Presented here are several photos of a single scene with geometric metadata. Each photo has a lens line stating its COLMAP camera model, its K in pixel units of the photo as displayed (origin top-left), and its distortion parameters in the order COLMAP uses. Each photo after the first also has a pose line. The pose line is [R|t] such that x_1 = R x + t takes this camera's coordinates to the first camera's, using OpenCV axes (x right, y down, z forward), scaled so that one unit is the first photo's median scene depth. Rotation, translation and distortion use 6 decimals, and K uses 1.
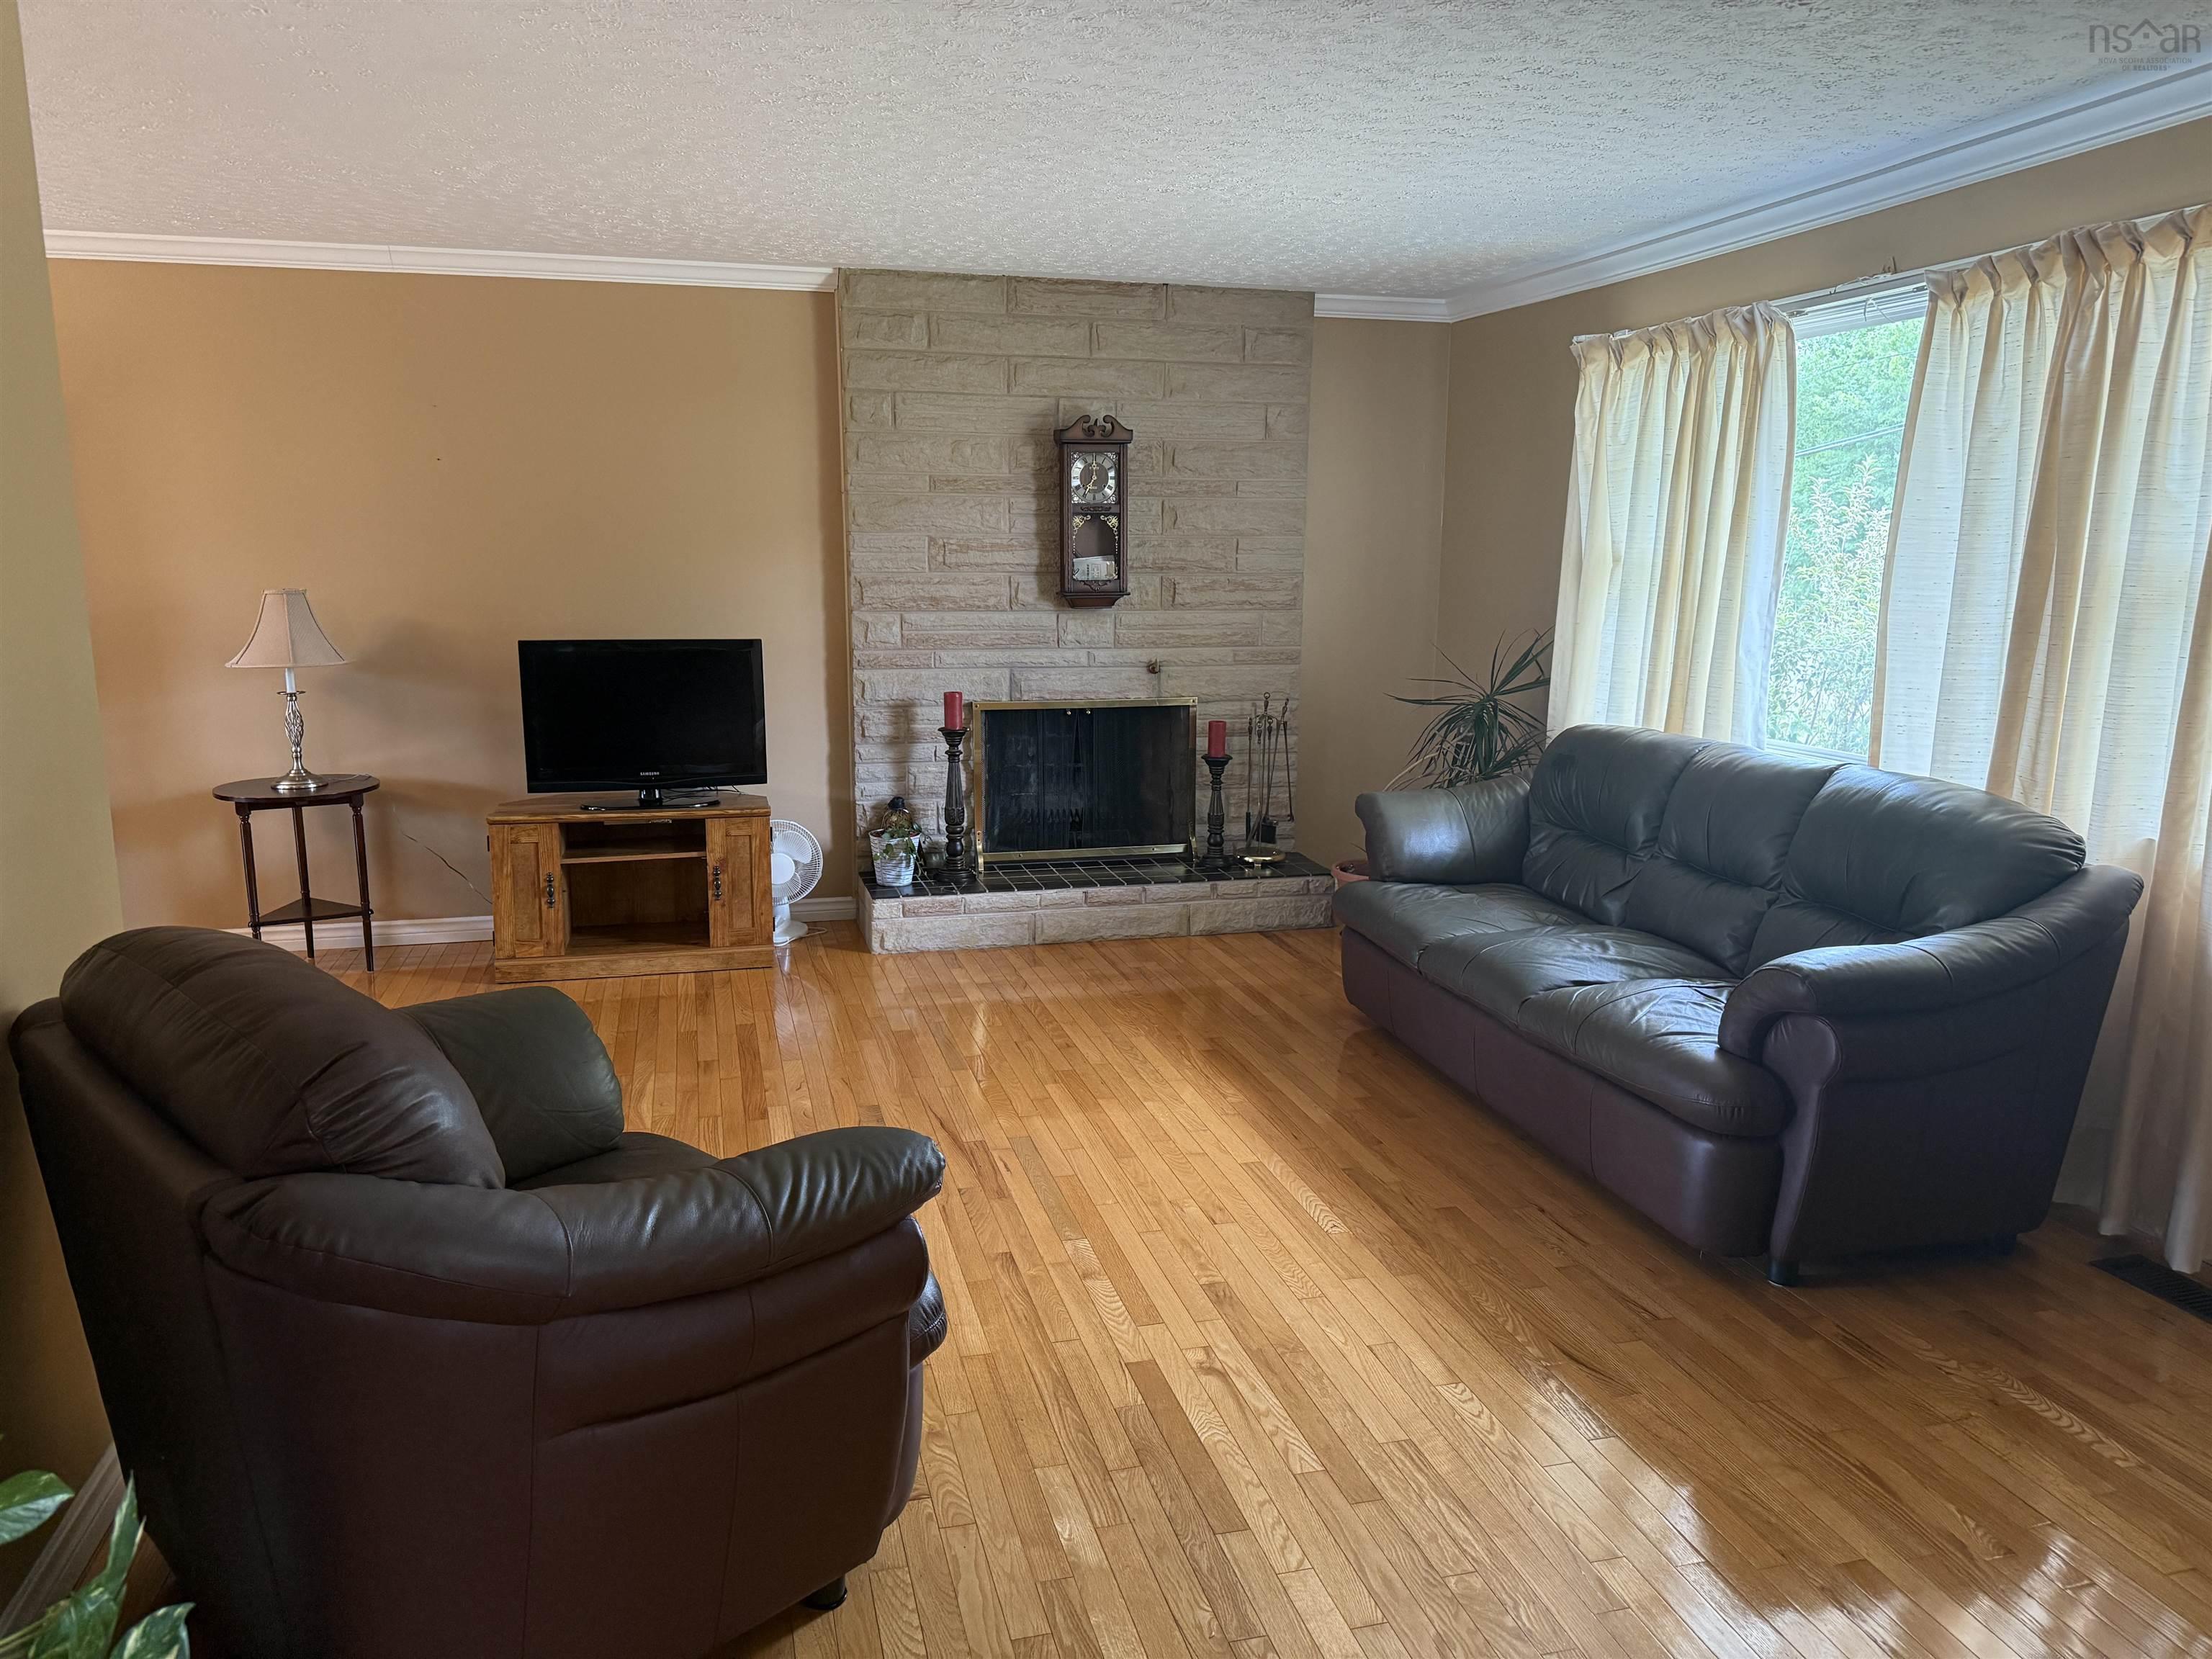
lens RADIAL K [[1562.7, 0, 1101.2], [0, 1562.7, 833.0], [0, 0, 1]] dist [0.033022, -0.043465]
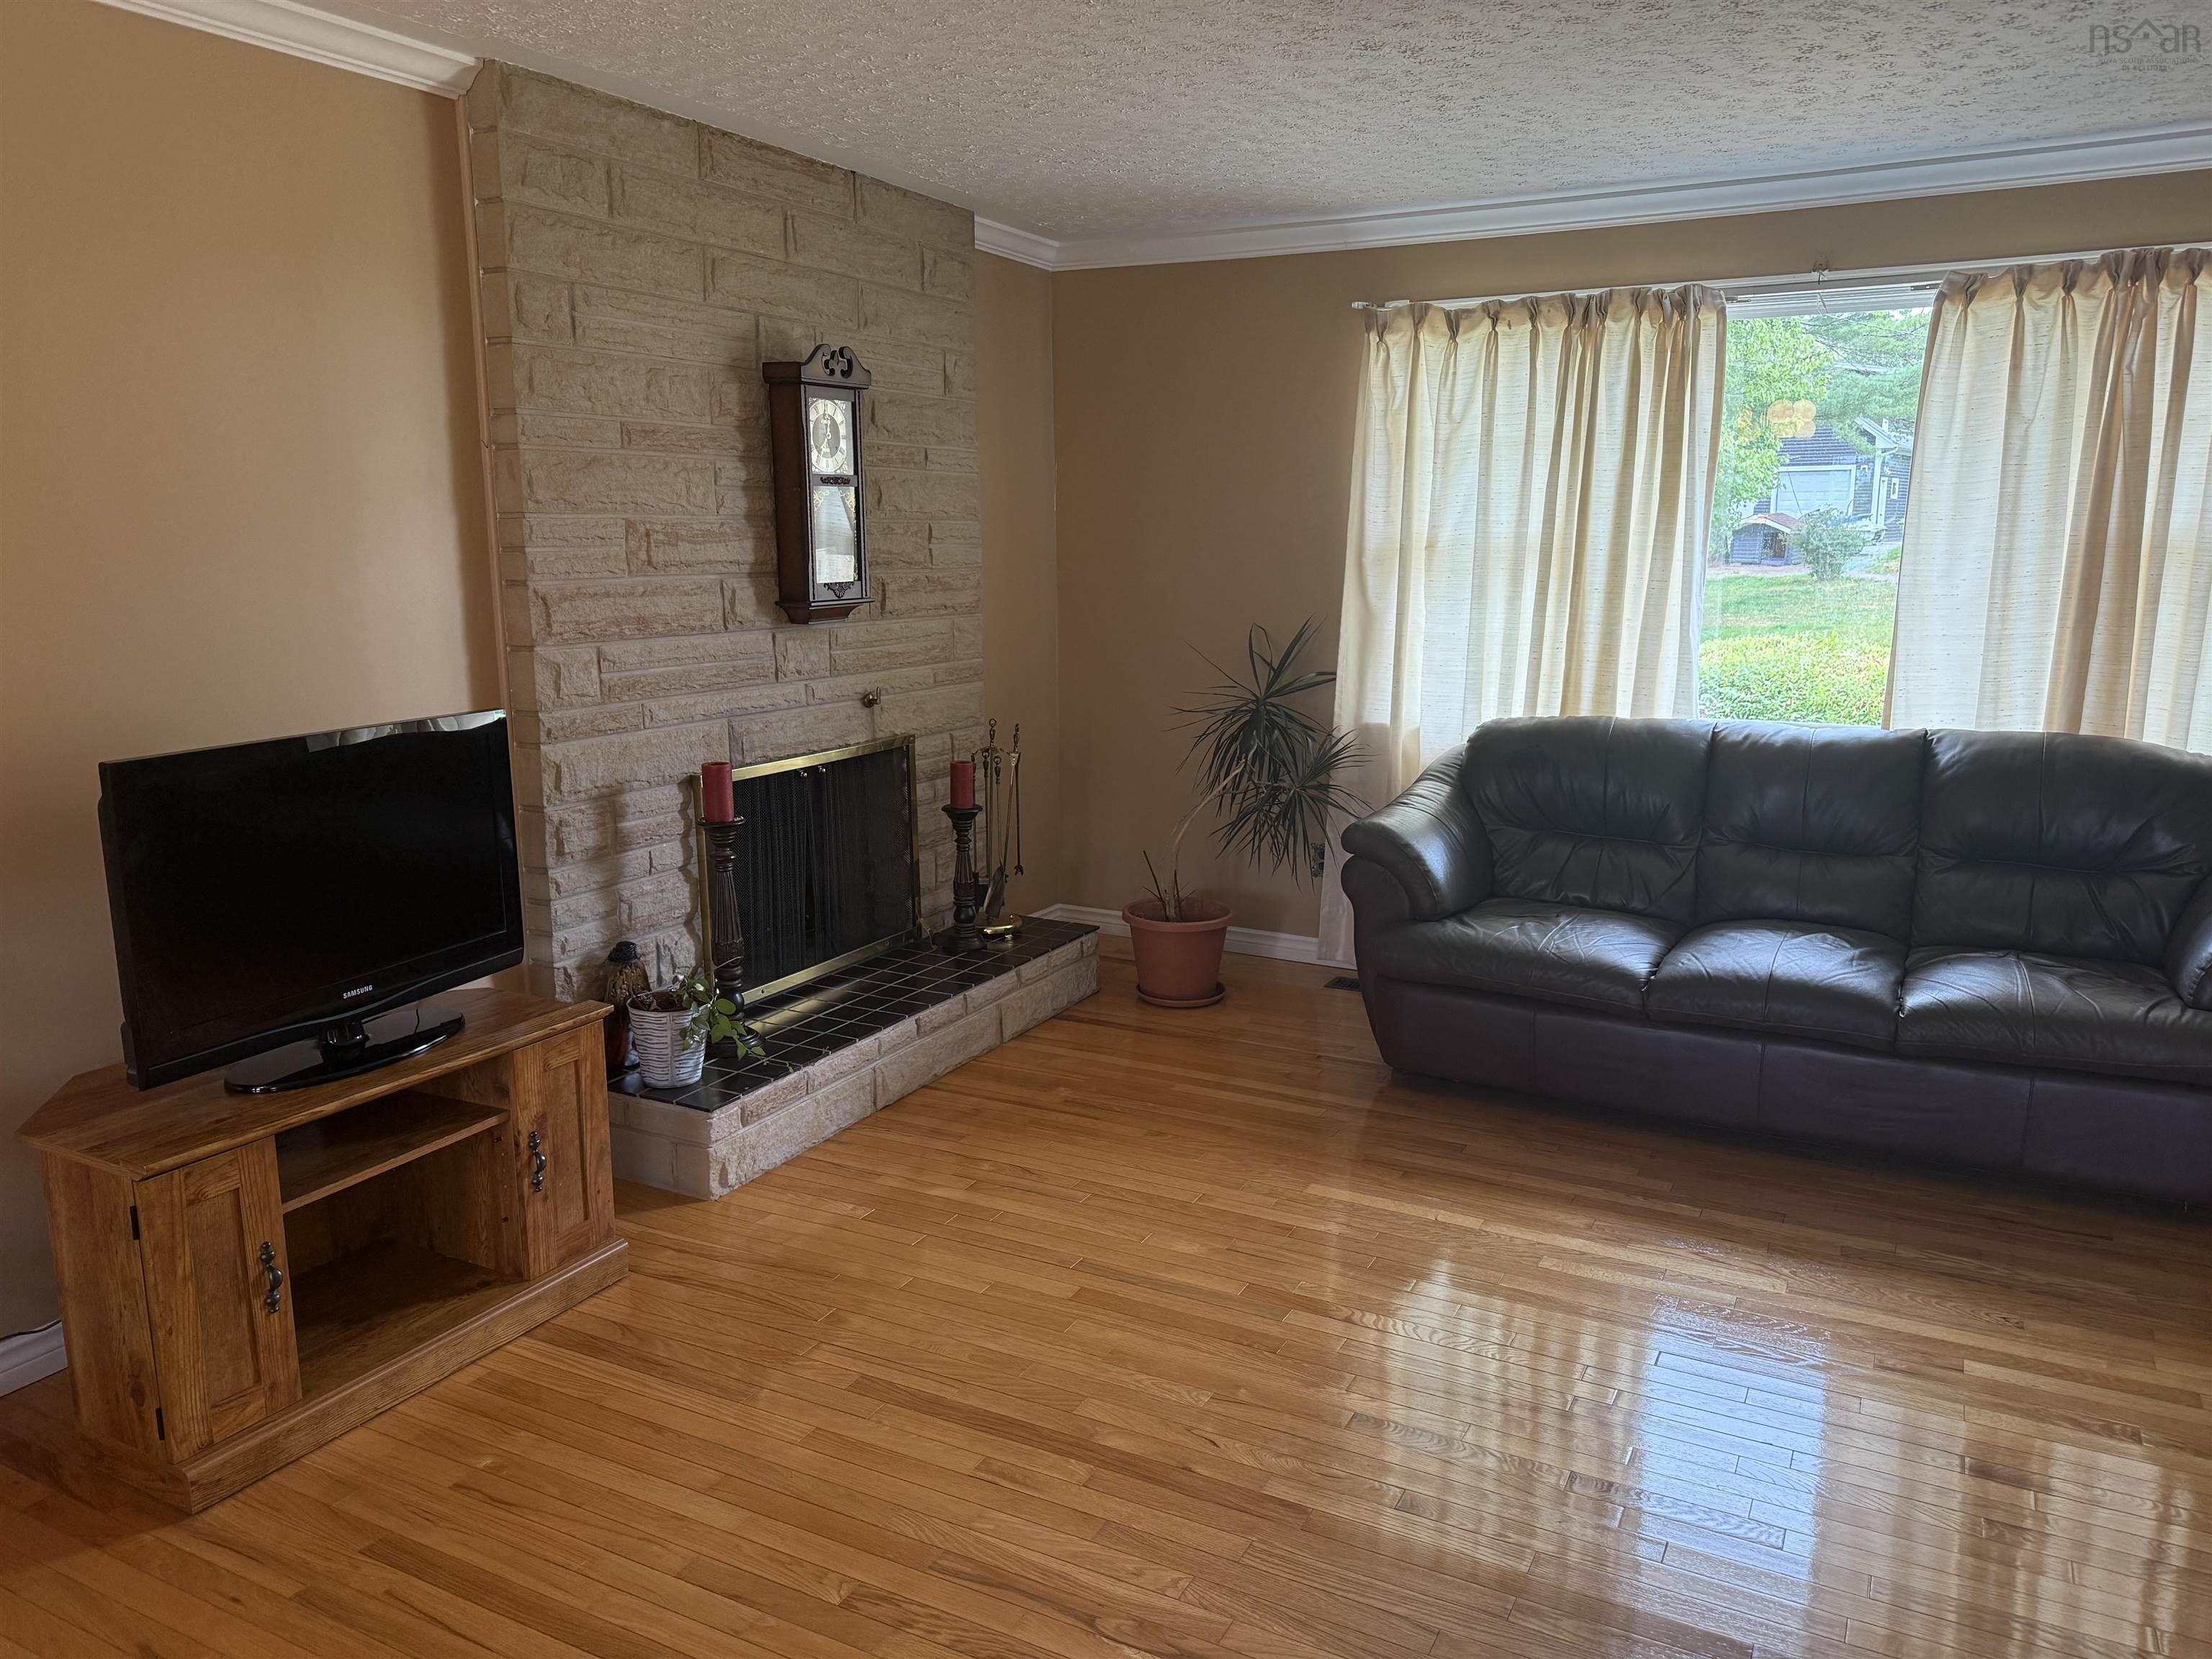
lens RADIAL K [[1562.7, 0, 1187.6], [0, 1562.7, 819.9], [0, 0, 1]] dist [0.033022, -0.043465]
pose [[0.680487, -0.142770, 0.718717, -0.525378], [0.140865, 0.988029, 0.062895, -0.098135], [-0.719093, 0.058443, 0.692452, 0.507516]]
